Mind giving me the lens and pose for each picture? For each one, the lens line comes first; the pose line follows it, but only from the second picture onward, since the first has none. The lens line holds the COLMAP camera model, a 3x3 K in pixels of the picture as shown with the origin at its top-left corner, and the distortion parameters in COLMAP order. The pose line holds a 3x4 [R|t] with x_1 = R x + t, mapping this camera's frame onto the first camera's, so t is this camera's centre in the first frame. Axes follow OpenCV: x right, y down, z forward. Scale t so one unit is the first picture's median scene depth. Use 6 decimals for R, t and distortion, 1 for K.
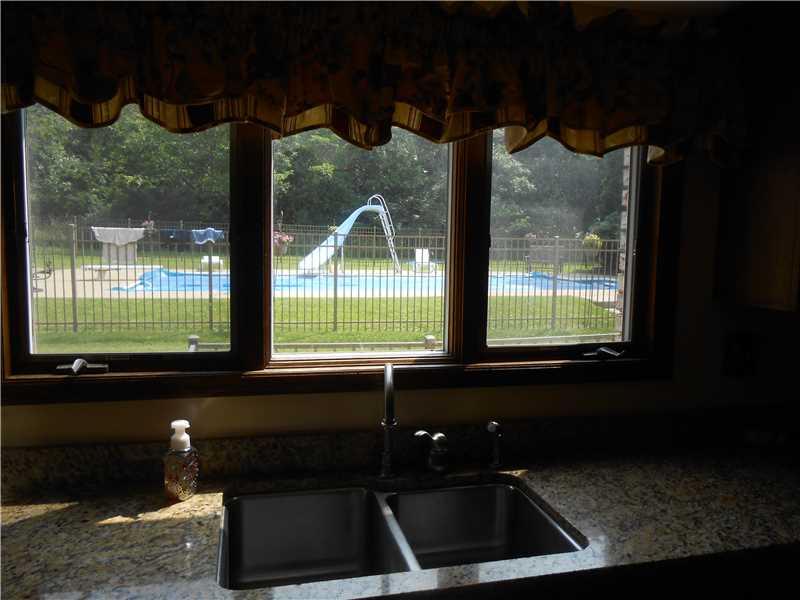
lens RADIAL K [[616.4, 0, 404.6], [0, 616.4, 294.8], [0, 0, 1]] dist [0.002346, 0.004204]
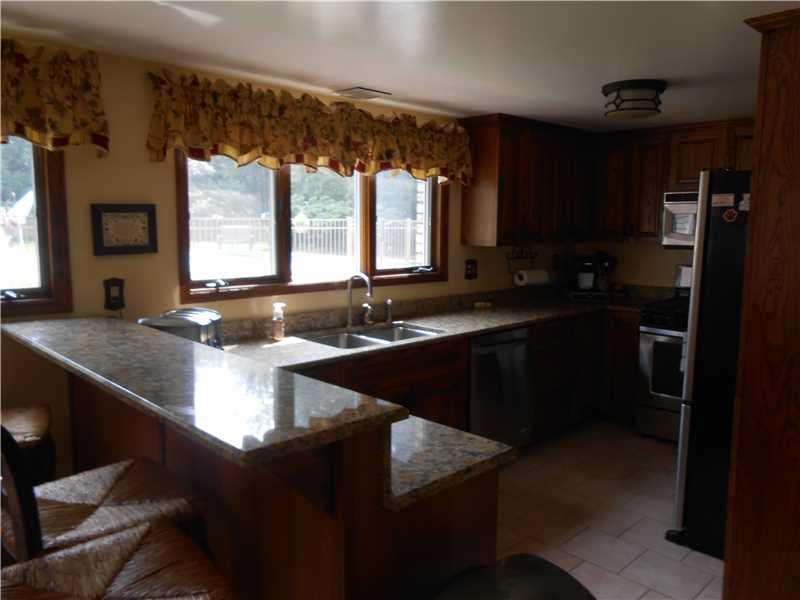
lens RADIAL K [[616.4, 0, 404.6], [0, 616.4, 294.8], [0, 0, 1]] dist [0.002346, 0.004204]
pose [[0.864570, -0.071547, 0.497394, -0.927600], [0.056971, 0.997386, 0.044439, 0.093222], [-0.499273, -0.010084, 0.866386, -0.964338]]
